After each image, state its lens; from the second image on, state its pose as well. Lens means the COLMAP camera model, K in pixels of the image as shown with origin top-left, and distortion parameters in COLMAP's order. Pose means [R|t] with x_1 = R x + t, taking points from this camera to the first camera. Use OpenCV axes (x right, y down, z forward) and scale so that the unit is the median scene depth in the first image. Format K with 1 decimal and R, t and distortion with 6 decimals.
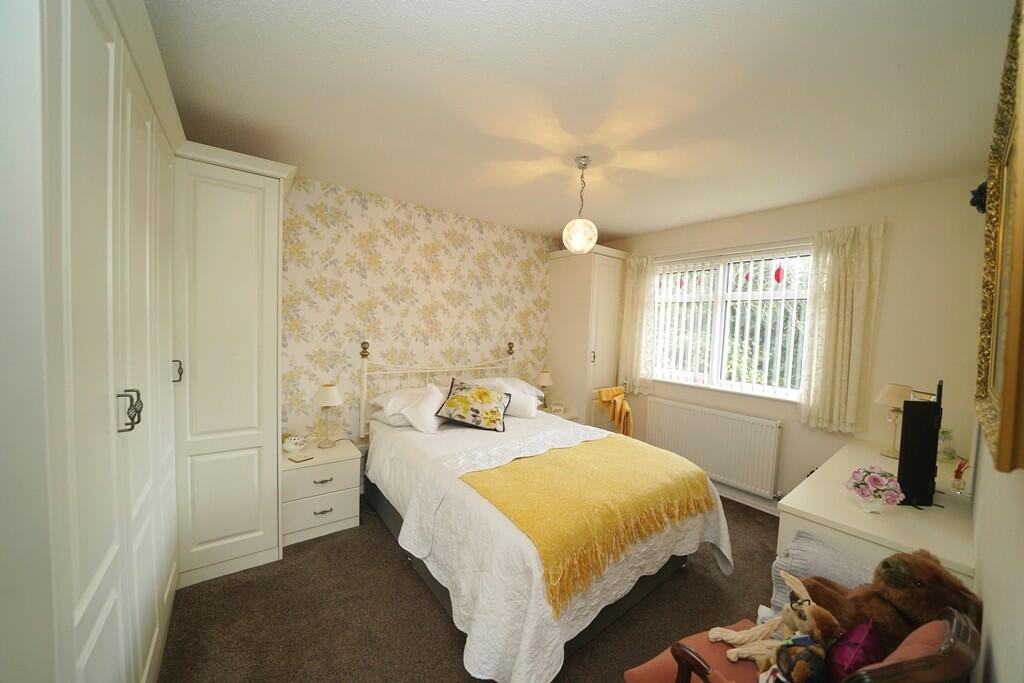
lens RADIAL K [[357.6, 0, 513.3], [0, 357.6, 341.1], [0, 0, 1]] dist [0.000254, 0.000086]
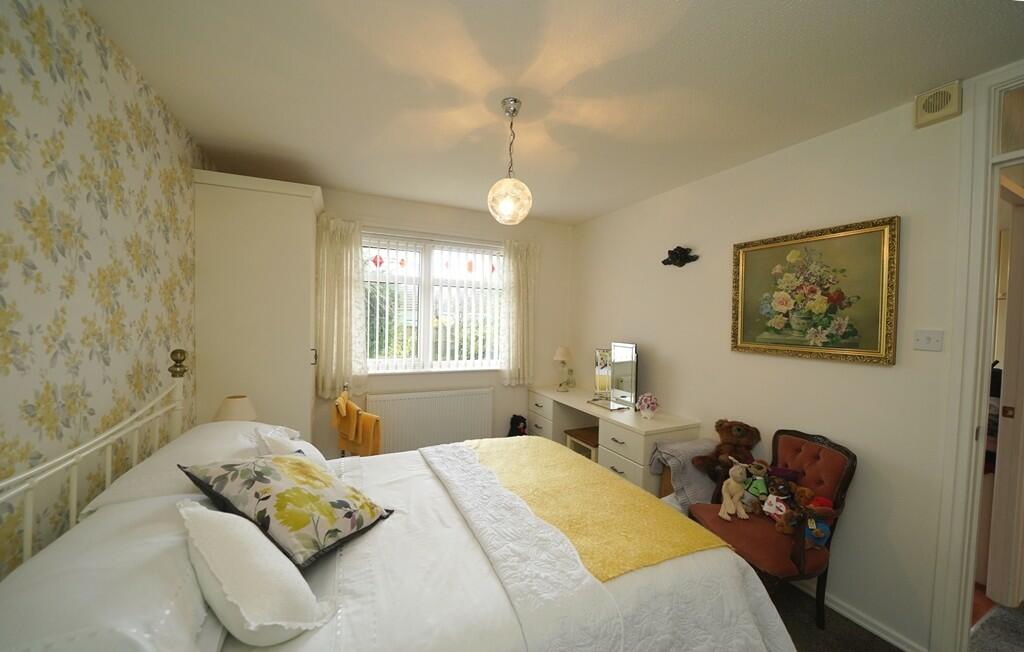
lens RADIAL K [[374.1, 0, 513.6], [0, 374.1, 328.9], [0, 0, 1]] dist [-0.001551, -0.000136]
pose [[0.216330, -0.062274, 0.974332, -0.487364], [0.026754, 0.997967, 0.057845, -0.050158], [-0.975954, 0.013554, 0.217557, 0.639186]]
